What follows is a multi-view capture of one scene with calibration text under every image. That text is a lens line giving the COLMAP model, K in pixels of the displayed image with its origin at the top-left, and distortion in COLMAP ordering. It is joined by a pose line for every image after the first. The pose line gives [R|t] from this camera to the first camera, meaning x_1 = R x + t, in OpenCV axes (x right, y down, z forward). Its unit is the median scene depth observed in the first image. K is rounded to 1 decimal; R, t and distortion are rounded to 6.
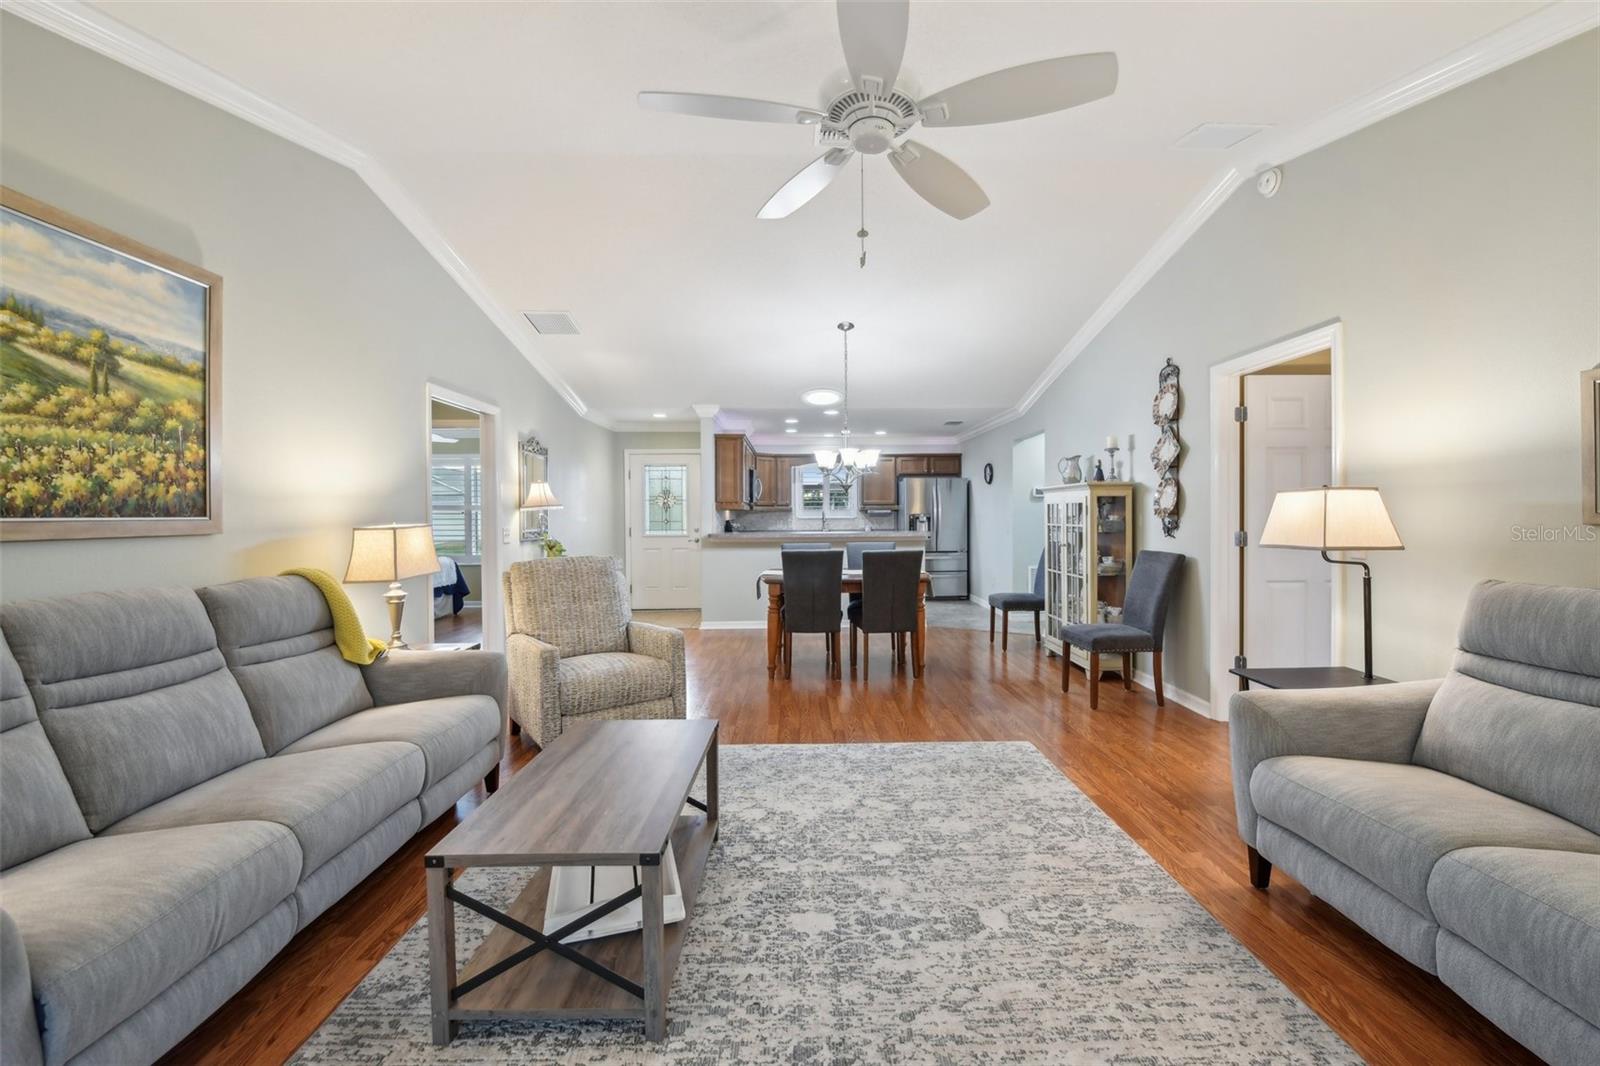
lens RADIAL K [[656.1, 0, 816.9], [0, 656.1, 527.6], [0, 0, 1]] dist [-0.019944, 0.001698]
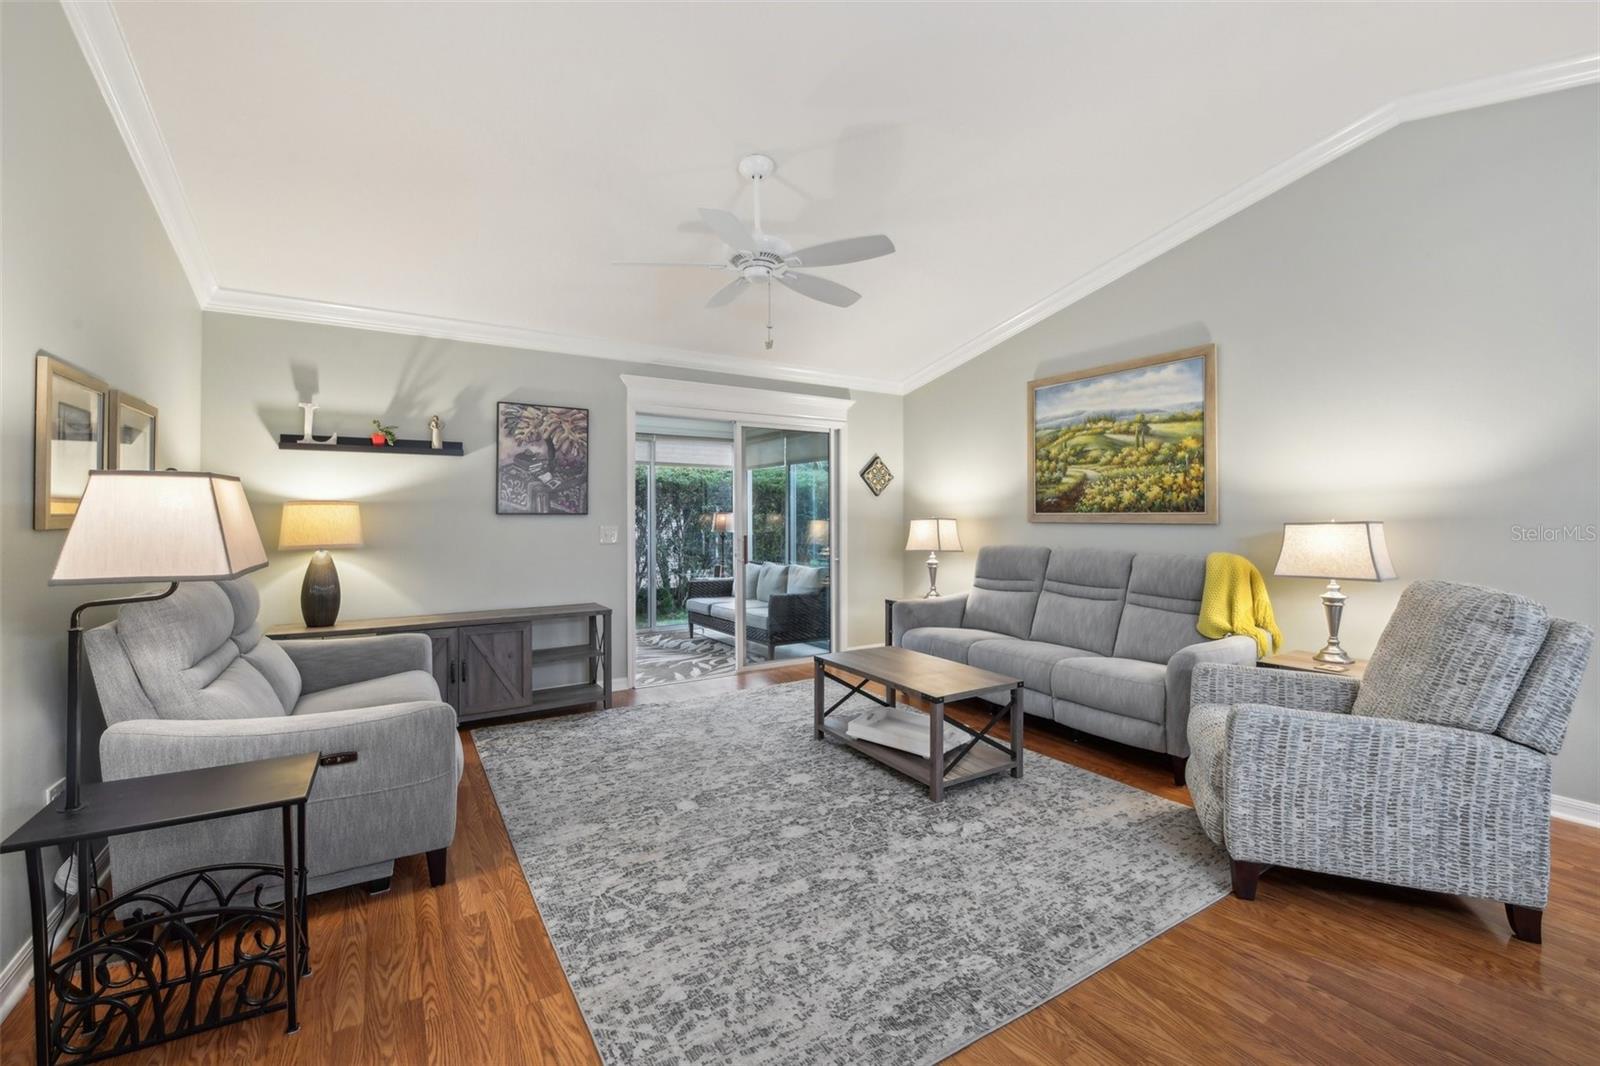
lens RADIAL K [[669.7, 0, 823.2], [0, 669.7, 513.6], [0, 0, 1]] dist [-0.018938, -0.000827]
pose [[-0.853096, 0.006744, -0.521711, 0.486457], [-0.002834, 0.999842, 0.017559, -0.030355], [0.521746, 0.016458, -0.852942, 1.505606]]
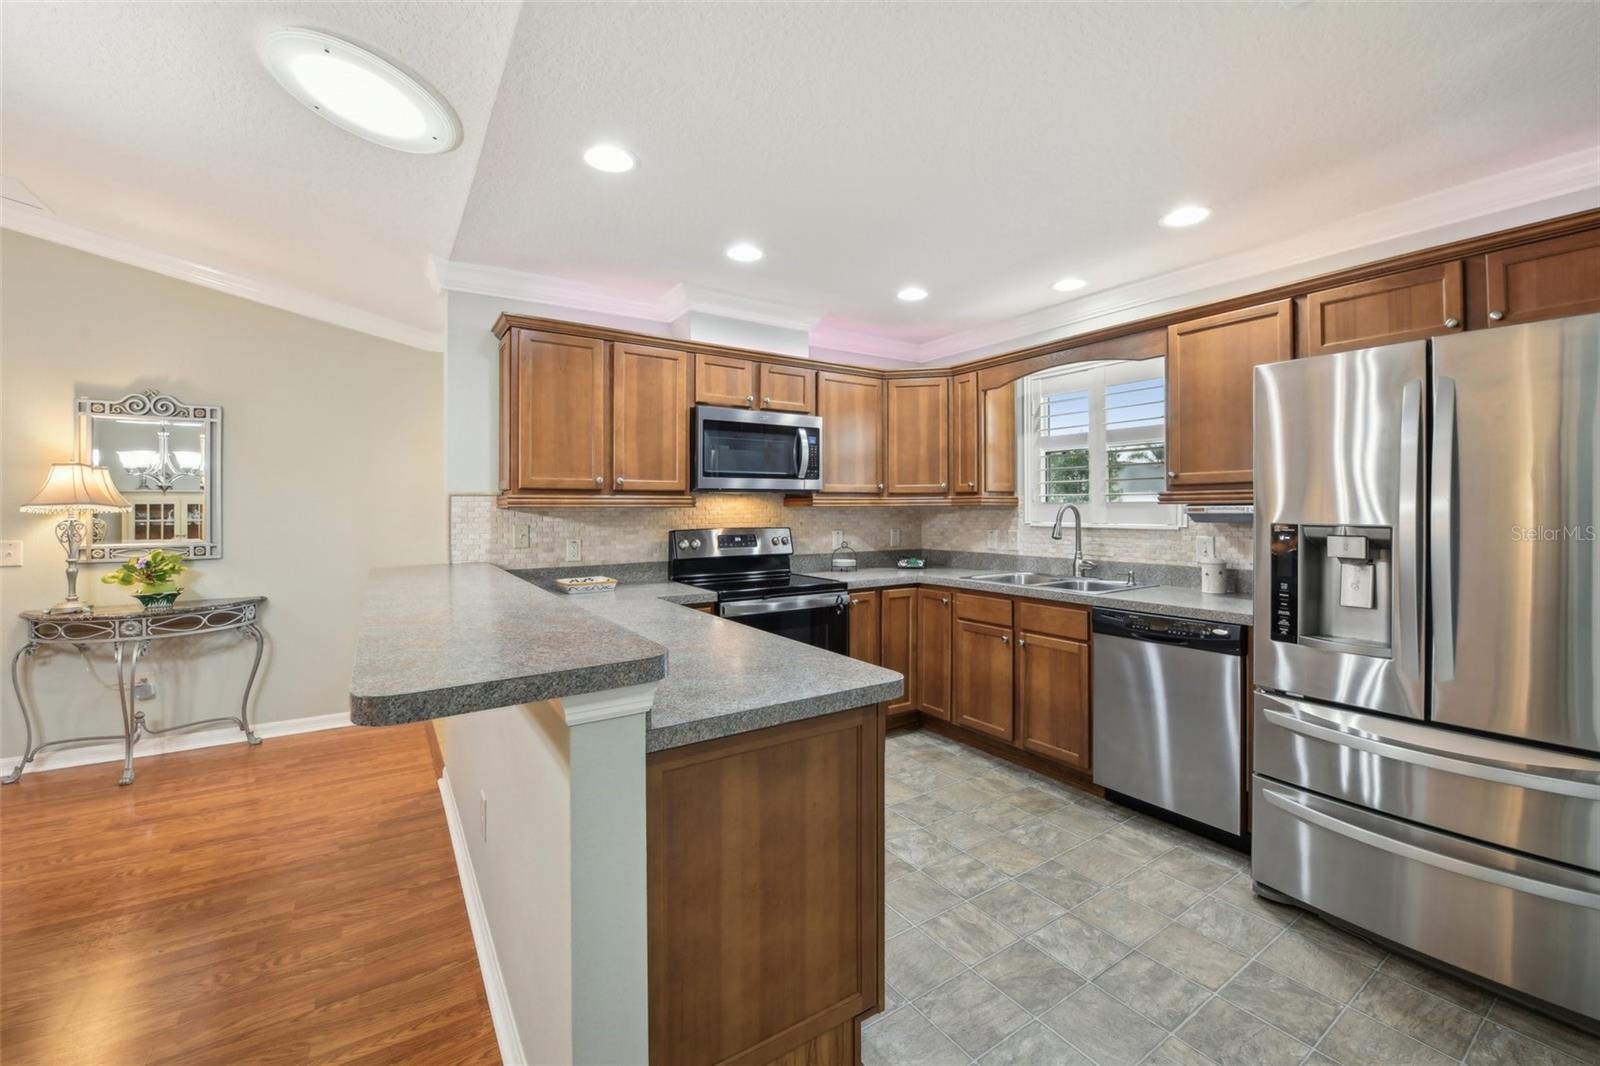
lens RADIAL K [[656.1, 0, 815.9], [0, 656.1, 502.9], [0, 0, 1]] dist [-0.019944, 0.001698]
pose [[0.534310, -0.002677, -0.845284, 0.741537], [-0.015568, 0.999794, -0.013007, -0.066355], [0.845145, 0.020109, 0.534158, 2.242968]]
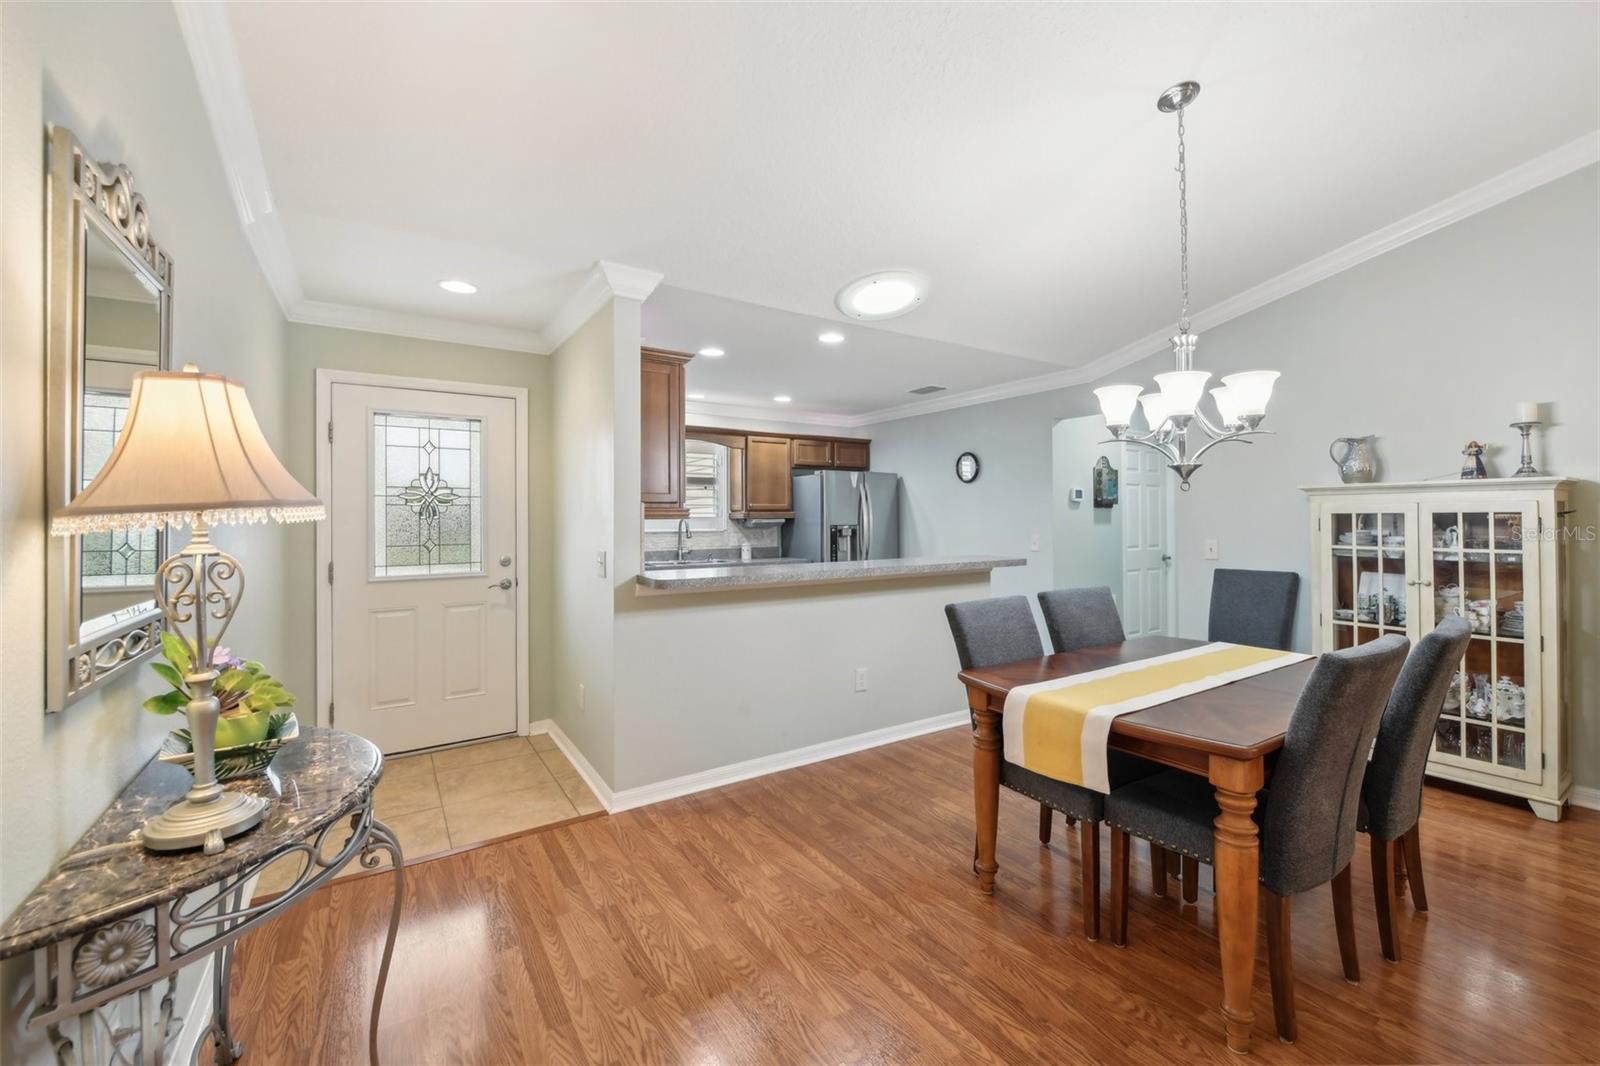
lens RADIAL K [[656.1, 0, 820.4], [0, 656.1, 518.3], [0, 0, 1]] dist [-0.019944, 0.001698]
pose [[0.847823, 0.002835, 0.530271, -0.654383], [0.009093, 0.999761, -0.019883, -0.042851], [-0.530201, 0.021679, 0.847595, 1.336060]]
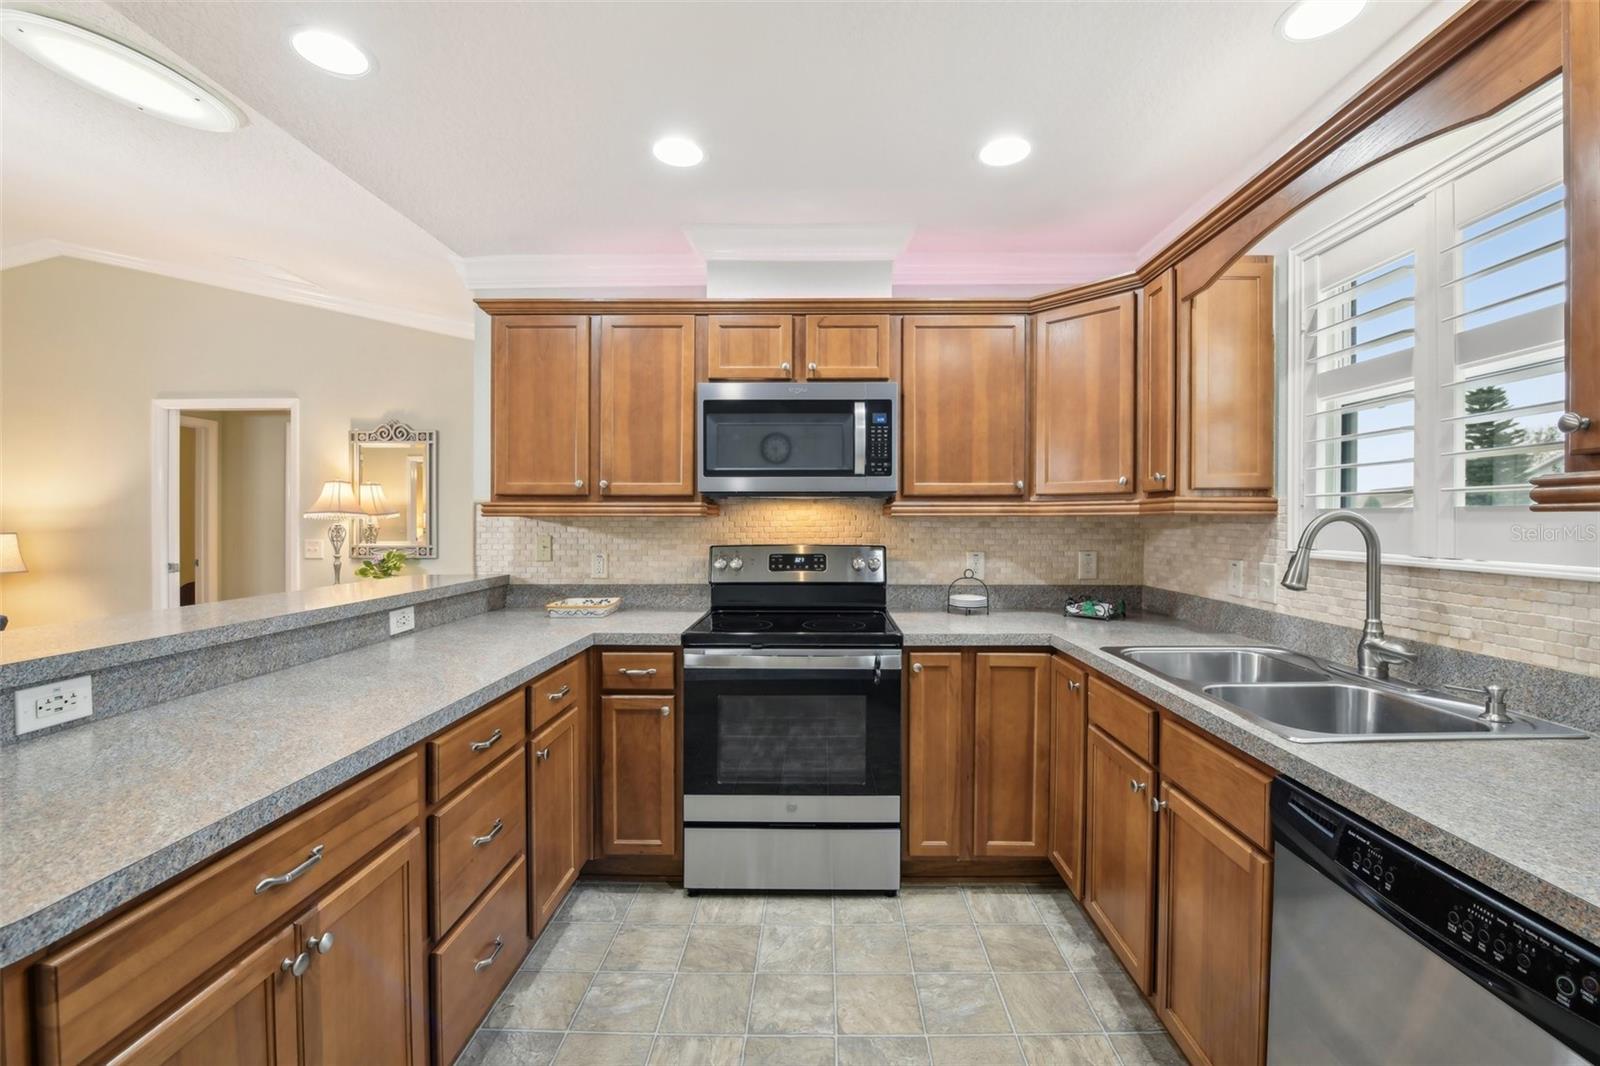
lens RADIAL K [[656.1, 0, 818.1], [0, 656.1, 519.0], [0, 0, 1]] dist [-0.019944, 0.001698]
pose [[-0.040168, 0.007271, -0.999166, 0.540783], [-0.019765, 0.999772, 0.008070, -0.076502], [0.998997, 0.020072, -0.040015, 2.823897]]
